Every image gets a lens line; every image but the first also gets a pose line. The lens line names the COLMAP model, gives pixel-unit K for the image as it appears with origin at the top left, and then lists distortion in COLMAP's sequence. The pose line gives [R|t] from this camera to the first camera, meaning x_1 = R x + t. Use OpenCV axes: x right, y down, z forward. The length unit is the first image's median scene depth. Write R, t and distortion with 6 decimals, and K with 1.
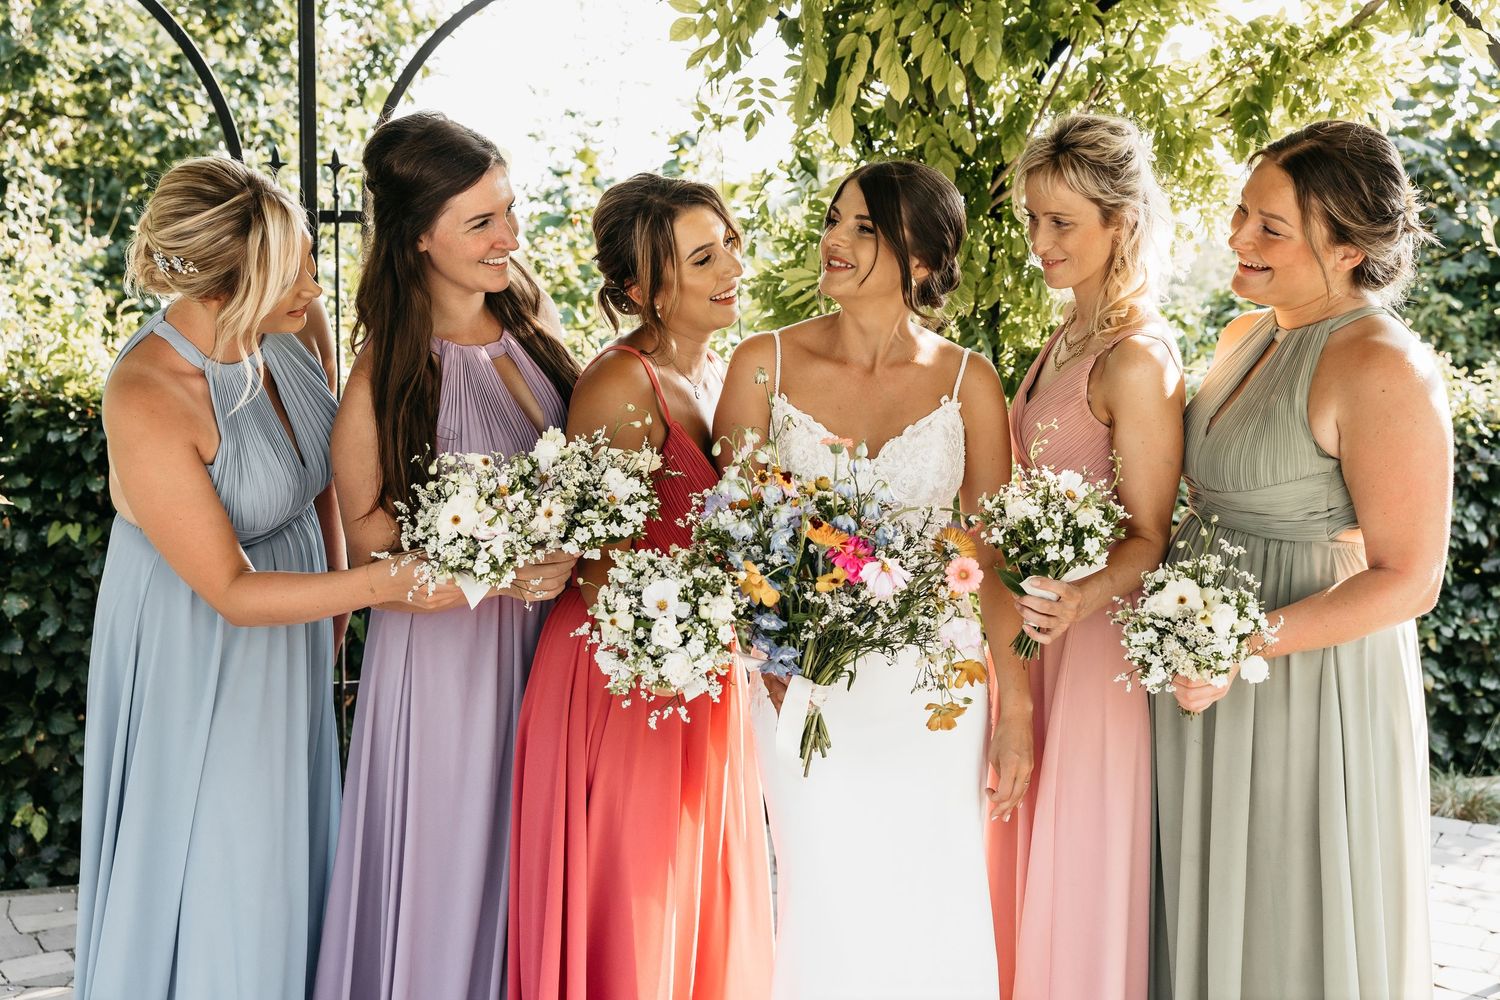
lens RADIAL K [[1931.8, 0, 706.7], [0, 1931.8, 455.3], [0, 0, 1]] dist [0.012105, 0.000000]
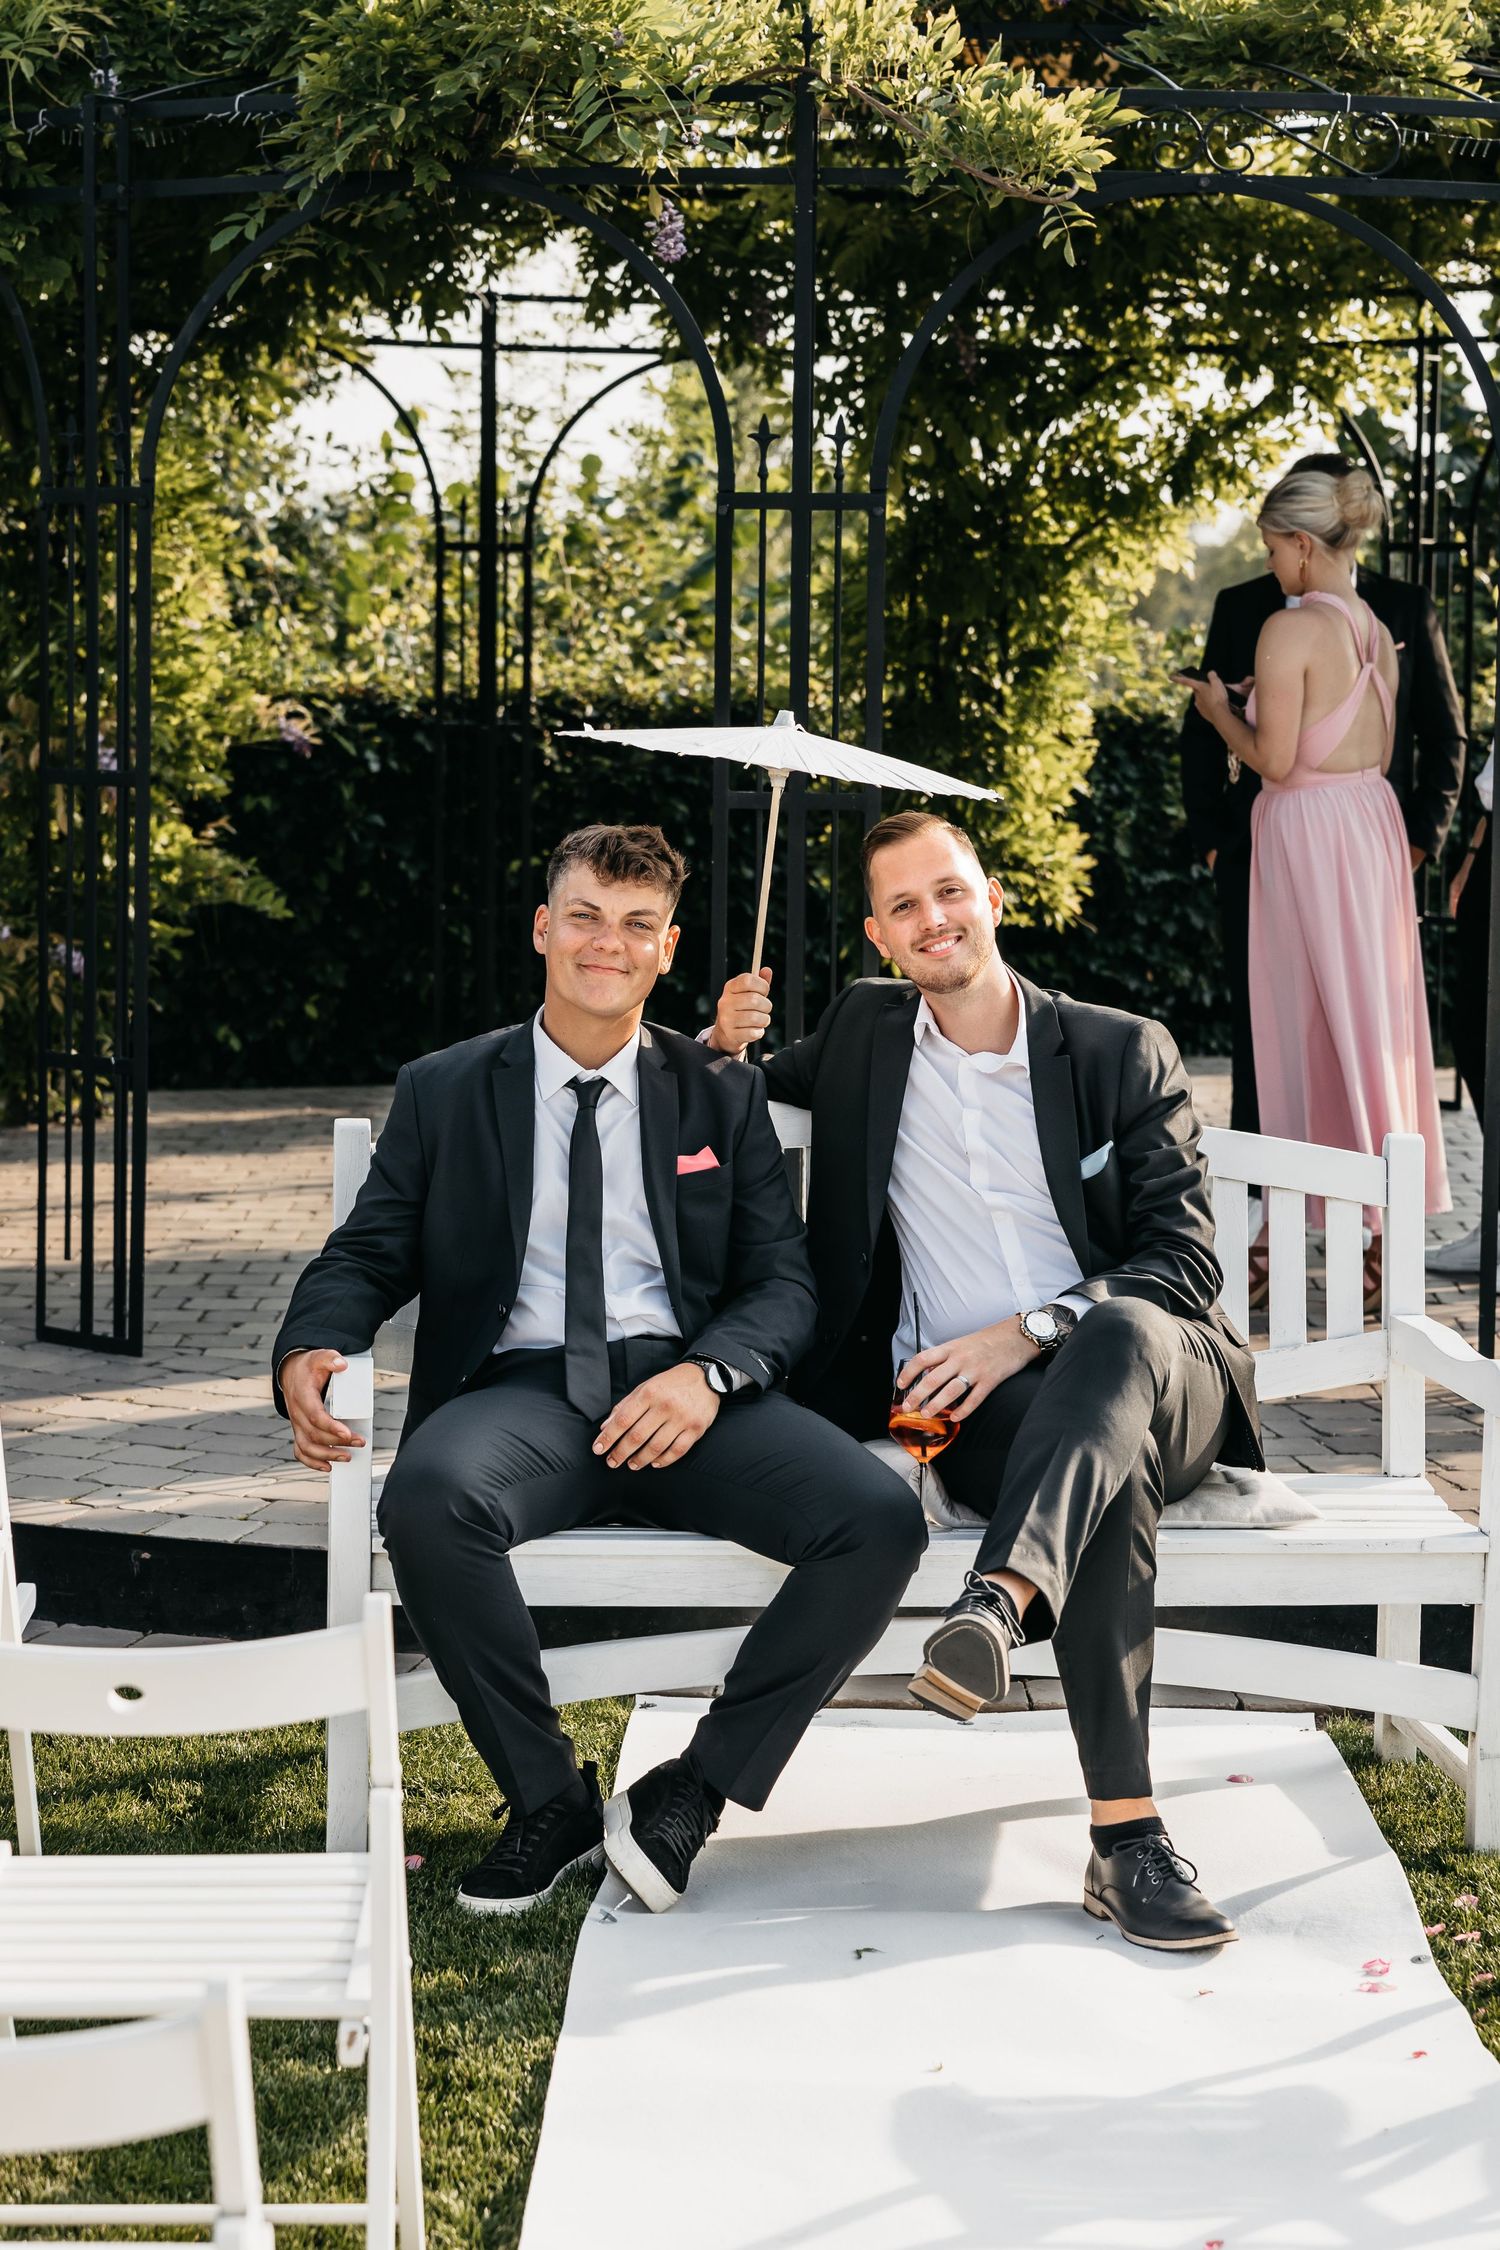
lens RADIAL K [[4571.9, 0, 765.1], [0, 4571.9, 1105.8], [0, 0, 1]] dist [0.009890, 0.000000]
pose [[0.997569, -0.008966, 0.069100, -0.223687], [0.008444, 0.999934, 0.007855, 0.224416], [-0.069166, -0.007252, 0.997579, -2.033947]]
